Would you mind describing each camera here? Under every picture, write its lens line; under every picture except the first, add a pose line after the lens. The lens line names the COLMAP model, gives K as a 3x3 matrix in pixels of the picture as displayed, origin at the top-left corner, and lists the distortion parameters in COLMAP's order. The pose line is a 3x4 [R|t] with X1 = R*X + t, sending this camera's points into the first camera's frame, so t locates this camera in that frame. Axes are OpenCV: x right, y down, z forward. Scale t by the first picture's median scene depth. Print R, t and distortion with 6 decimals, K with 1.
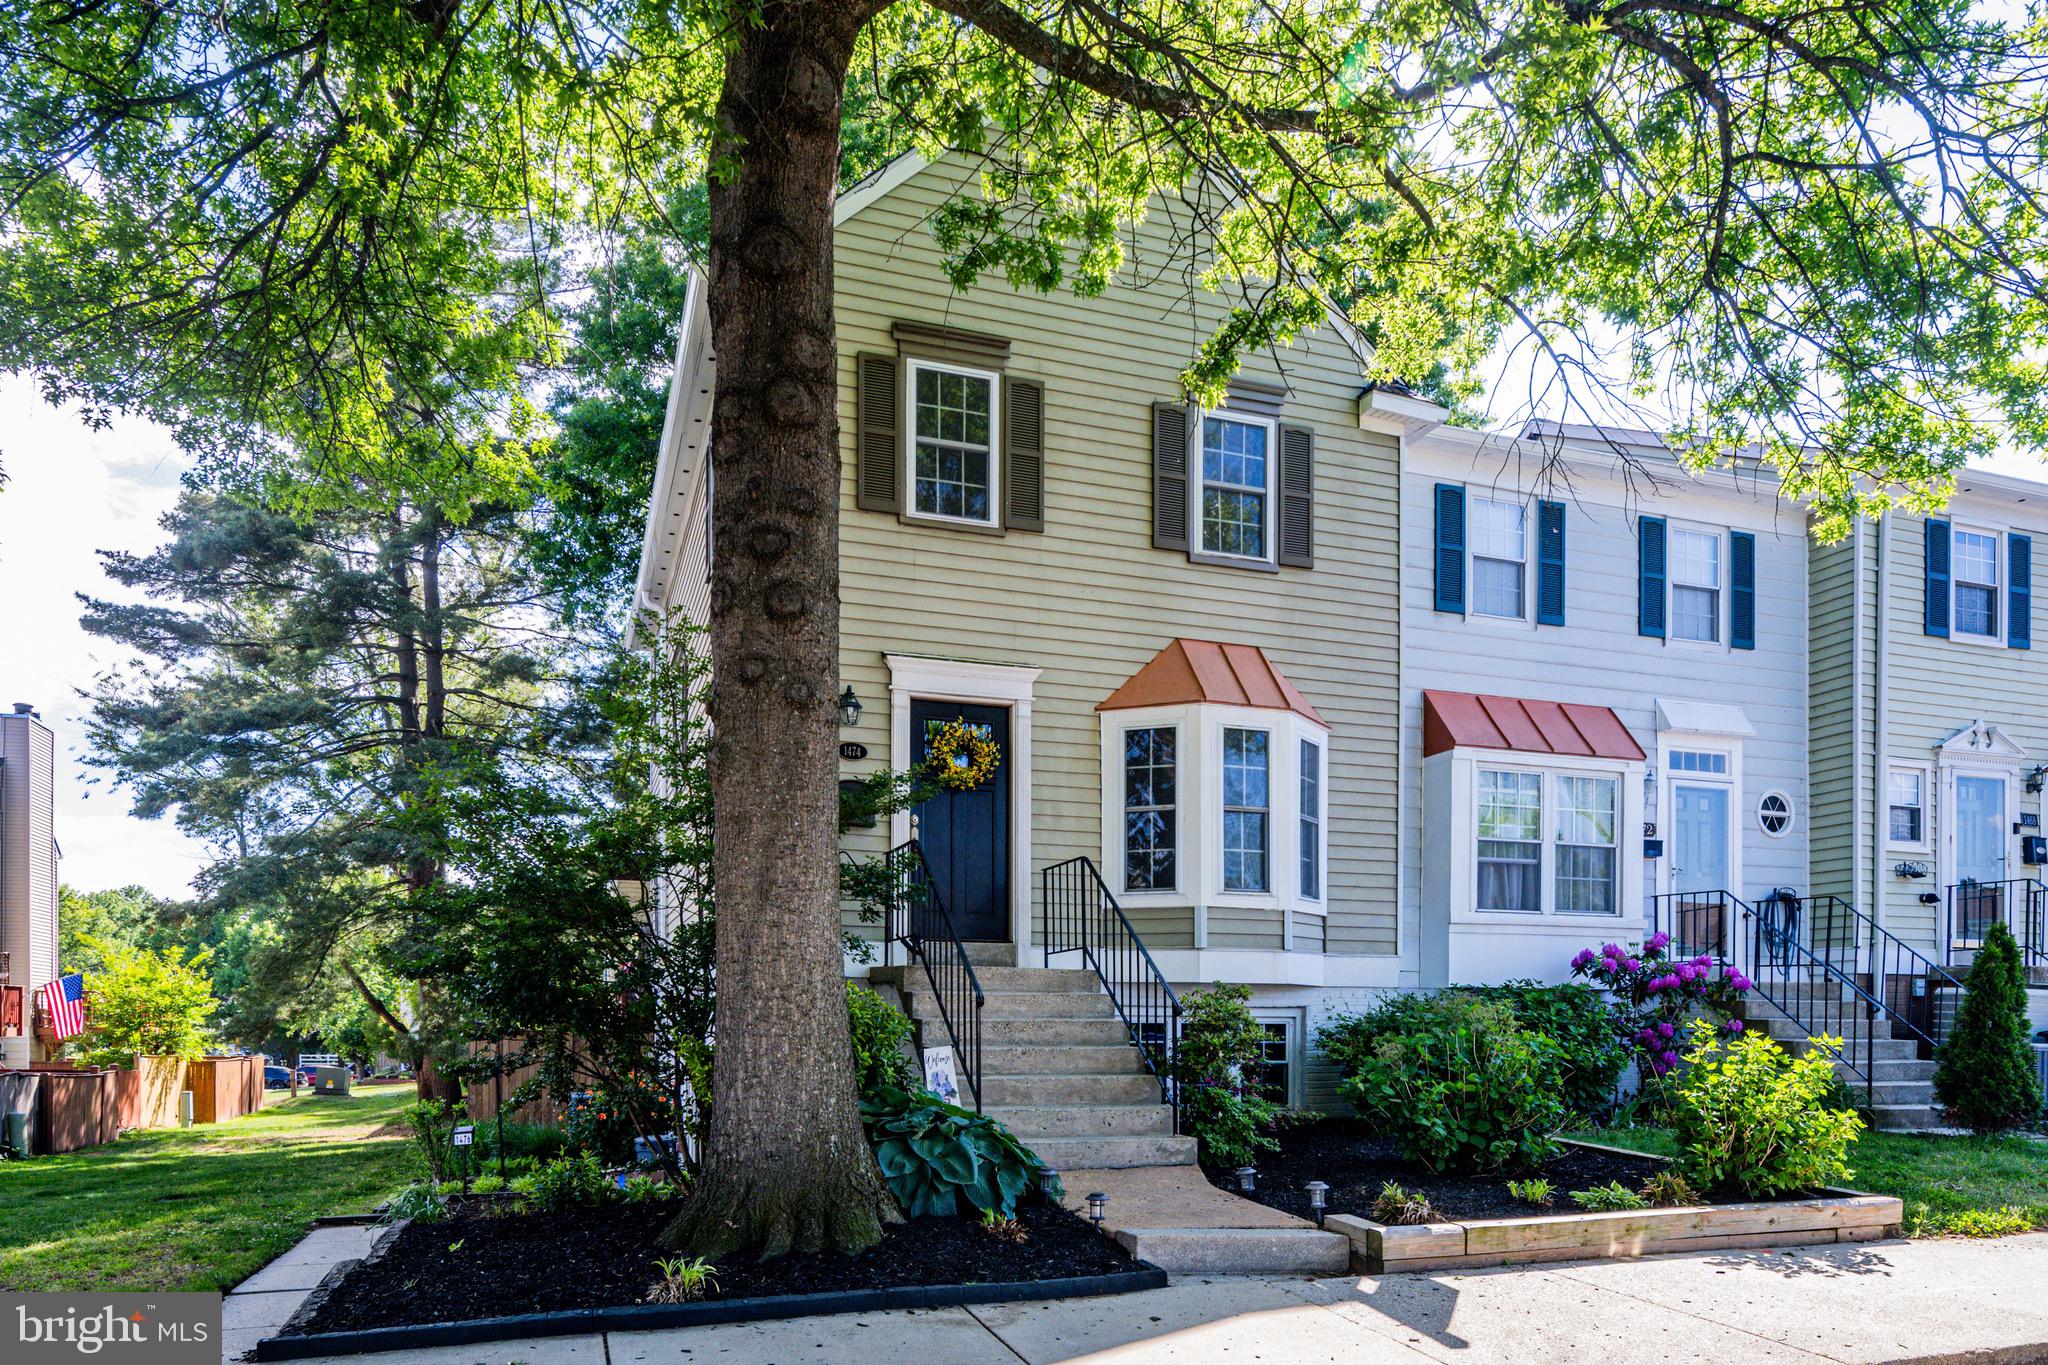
lens RADIAL K [[819.5, 0, 1016.8], [0, 819.5, 683.1], [0, 0, 1]] dist [-0.000479, -0.000220]
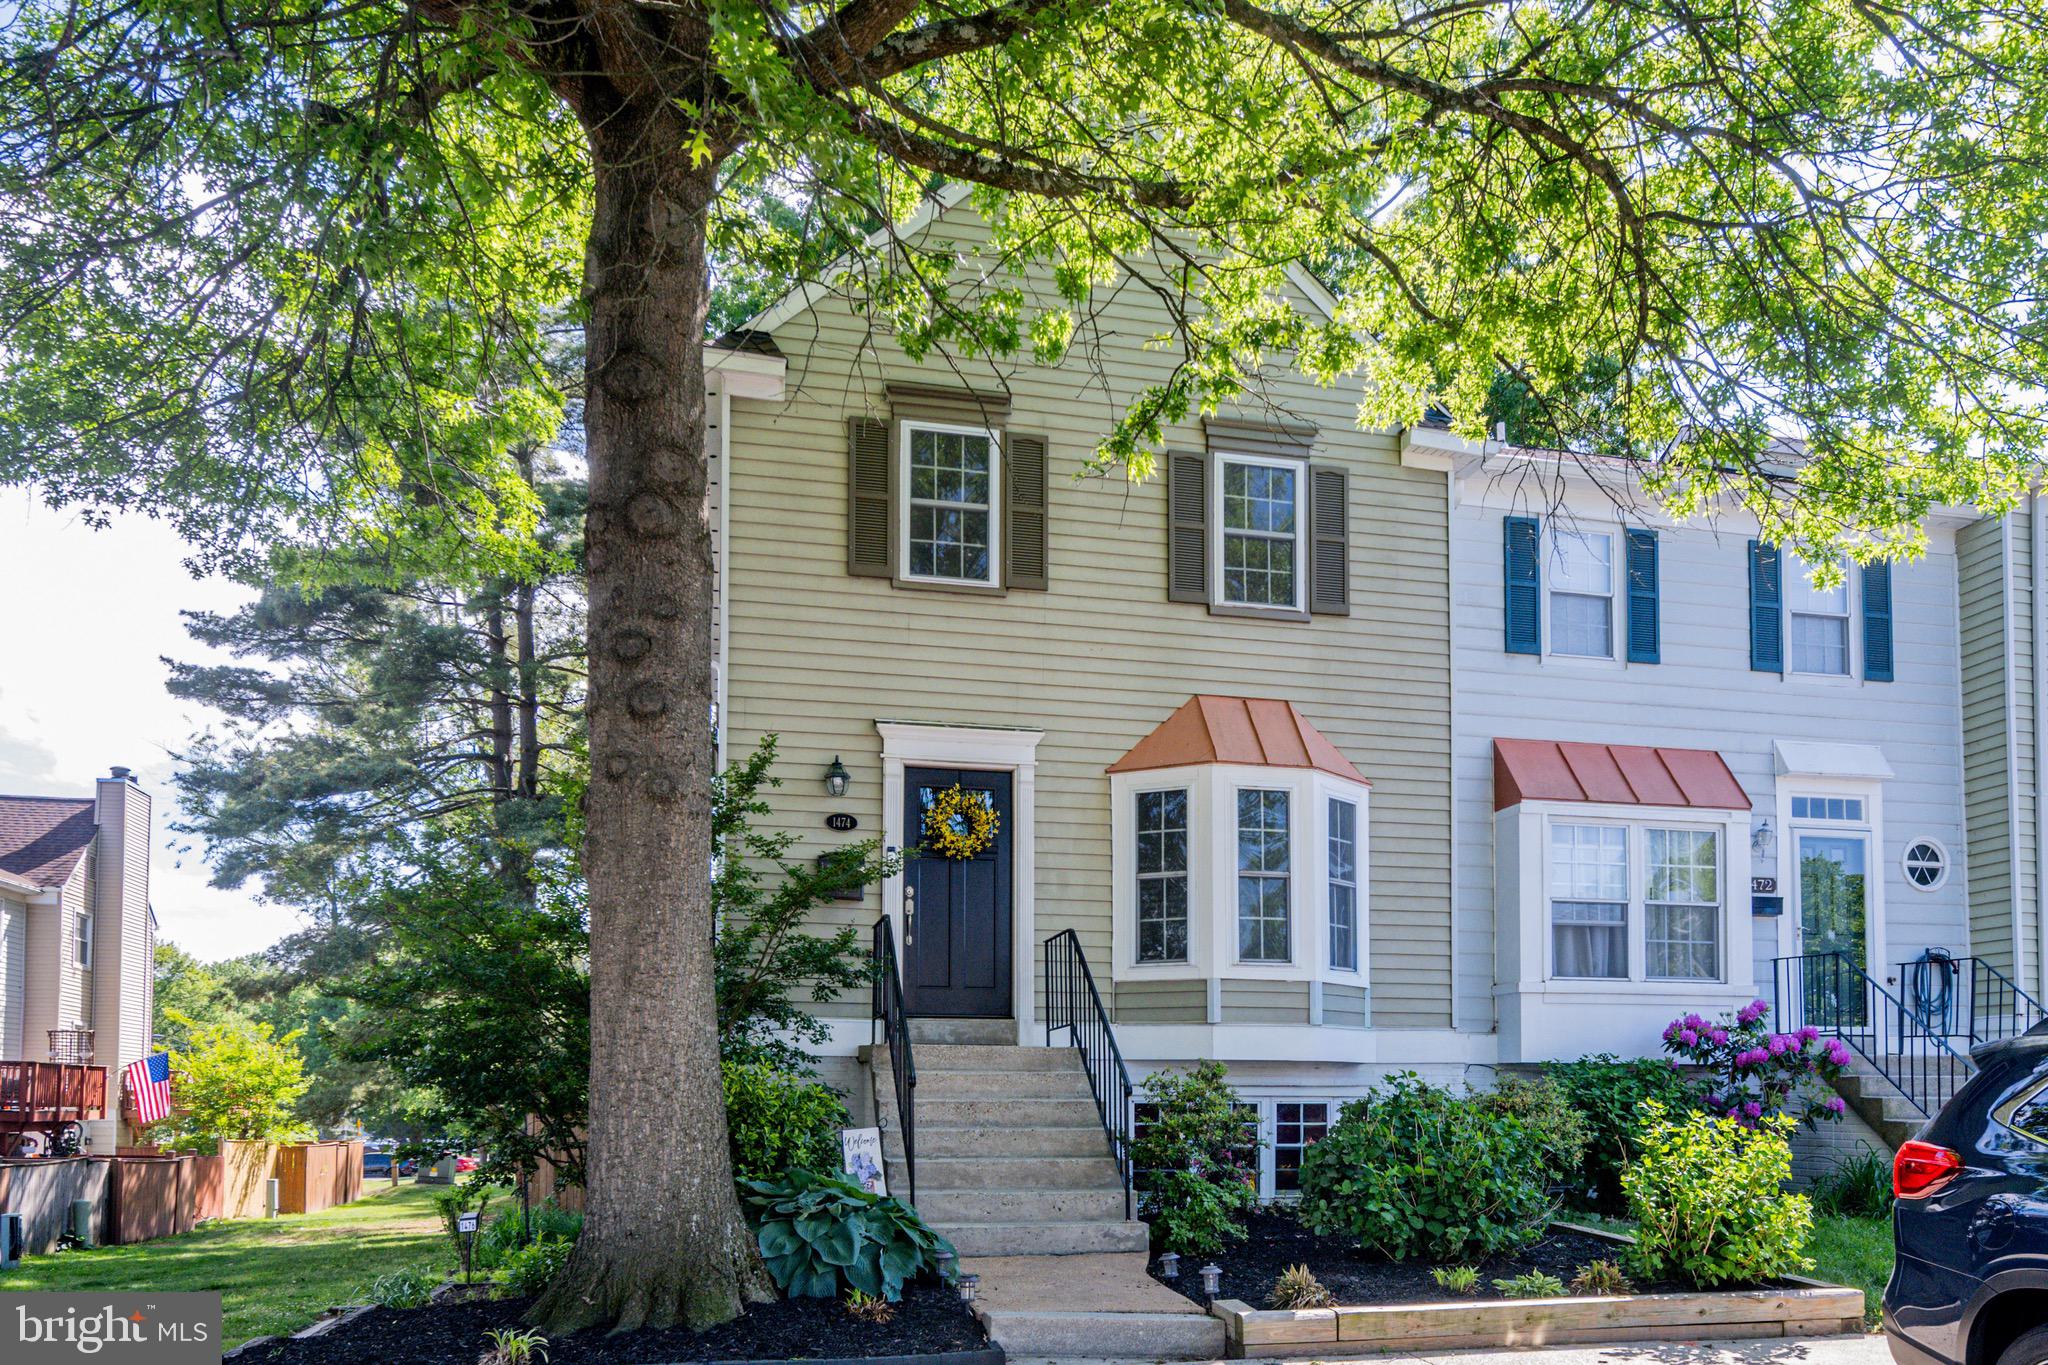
lens RADIAL K [[902.2, 0, 1121.7], [0, 902.2, 690.9], [0, 0, 1]] dist [-0.000838, -0.000642]
pose [[0.998730, -0.023074, -0.044780, 0.152471], [0.021473, 0.999124, -0.035920, -0.022559], [0.045570, 0.034913, 0.998351, -0.054075]]
